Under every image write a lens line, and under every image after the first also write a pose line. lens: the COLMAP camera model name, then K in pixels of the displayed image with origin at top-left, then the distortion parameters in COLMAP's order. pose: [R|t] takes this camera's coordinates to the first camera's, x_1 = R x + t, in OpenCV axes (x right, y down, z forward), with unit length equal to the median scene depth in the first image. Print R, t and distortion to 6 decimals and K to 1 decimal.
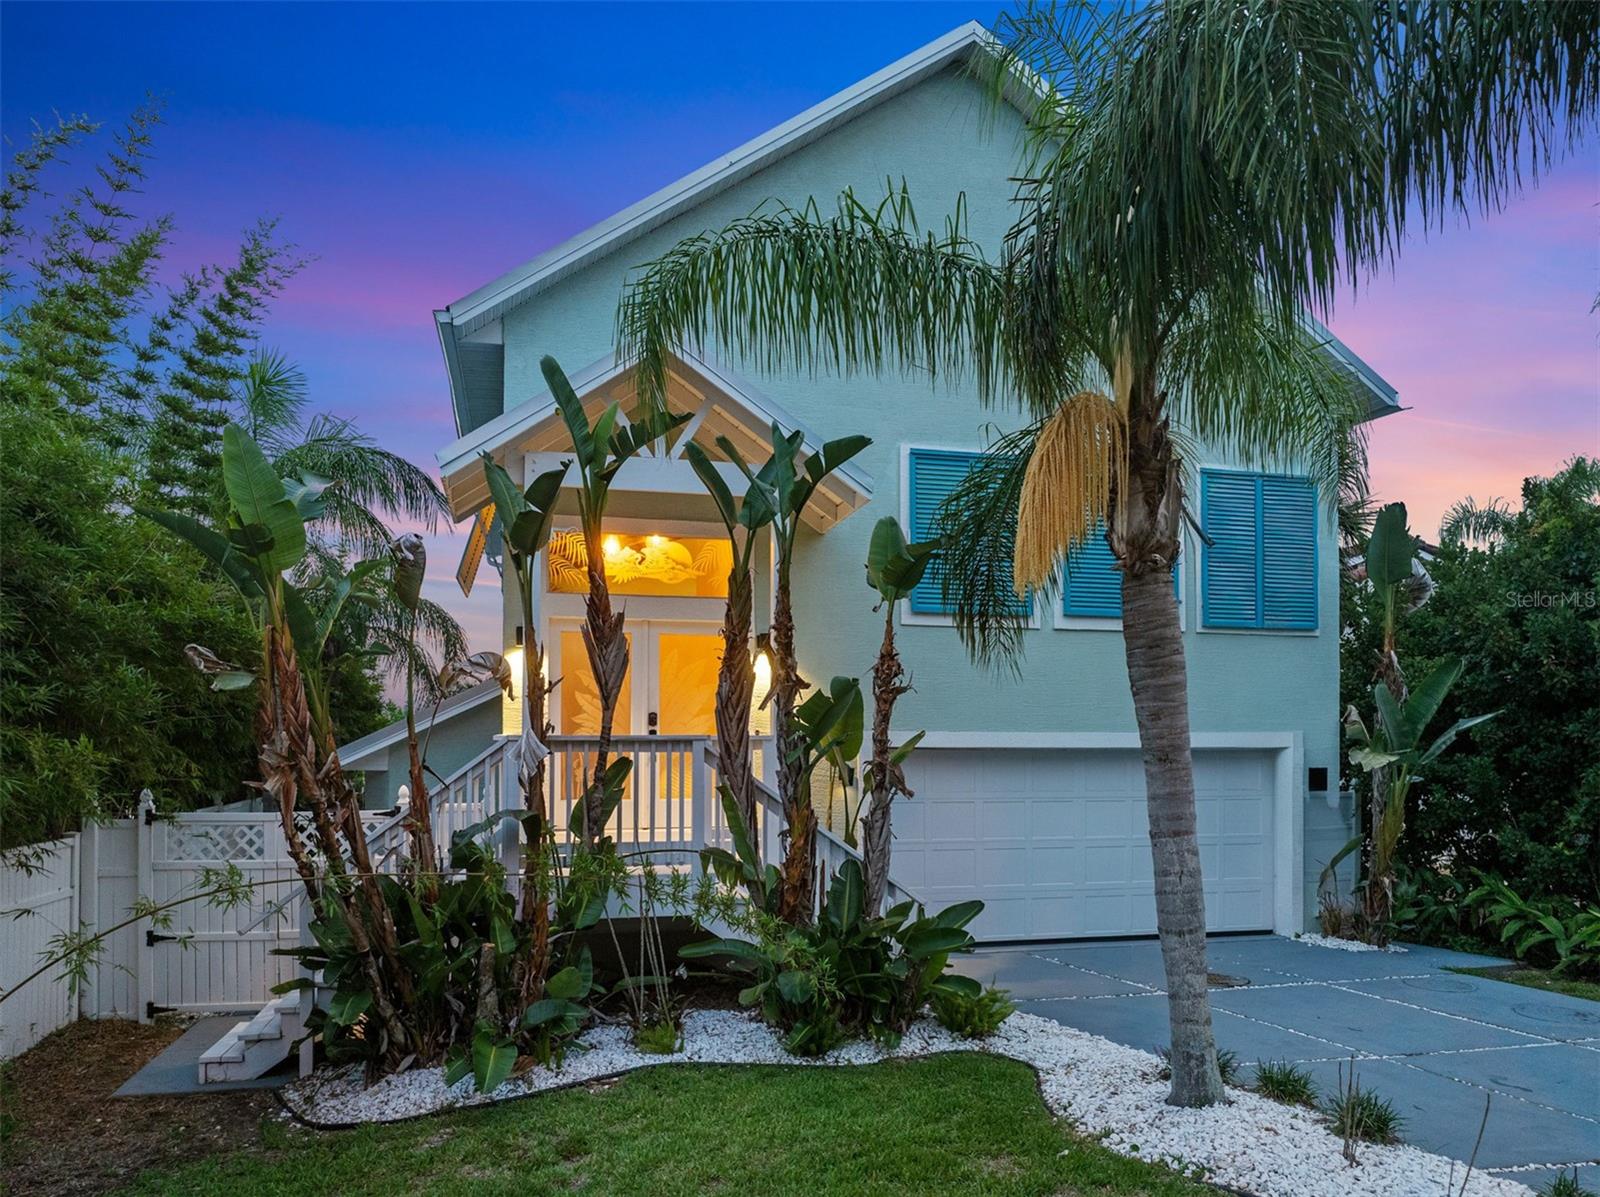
lens RADIAL K [[1149.8, 0, 836.6], [0, 1149.8, 654.4], [0, 0, 1]] dist [-0.050236, 0.013825]
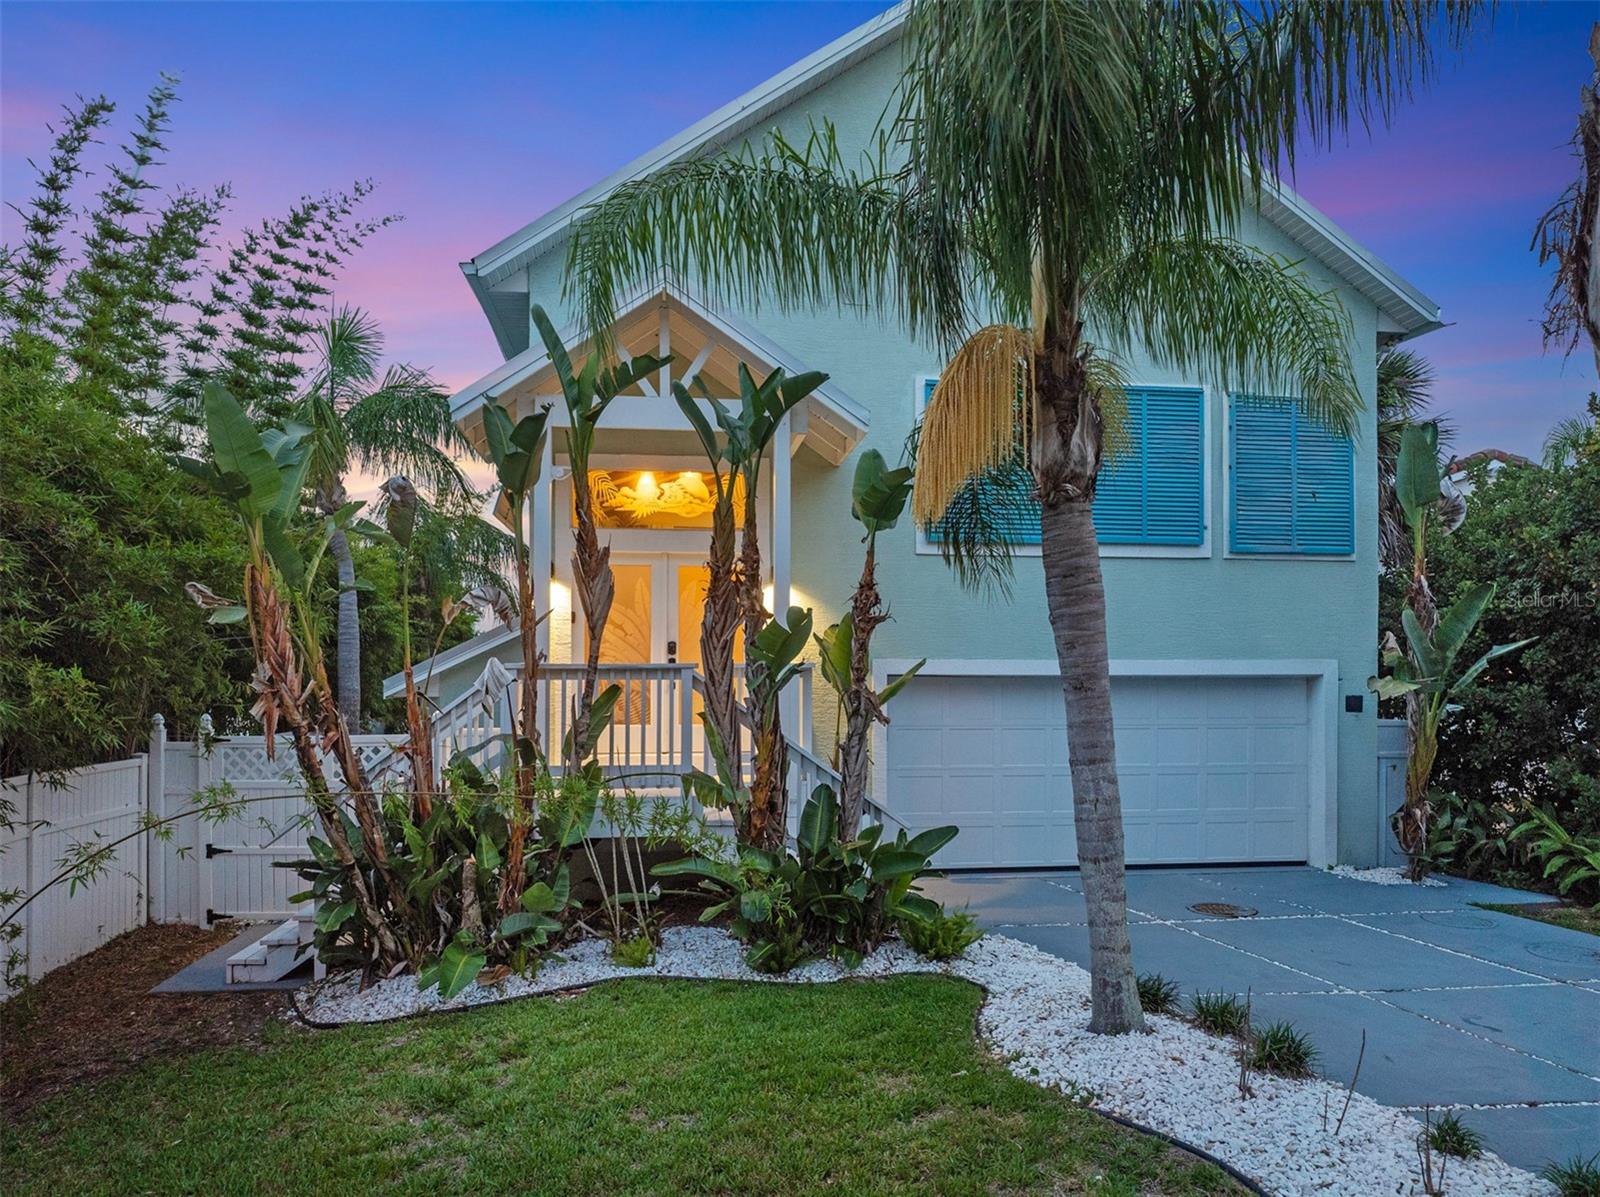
lens RADIAL K [[1128.6, 0, 796.8], [0, 1128.6, 592.9], [0, 0, 1]] dist [-0.032683, -0.009030]
pose [[0.993631, -0.008226, -0.112386, 0.110905], [0.009172, 0.999927, 0.007901, -0.001183], [0.112313, -0.008882, 0.993633, -0.007289]]
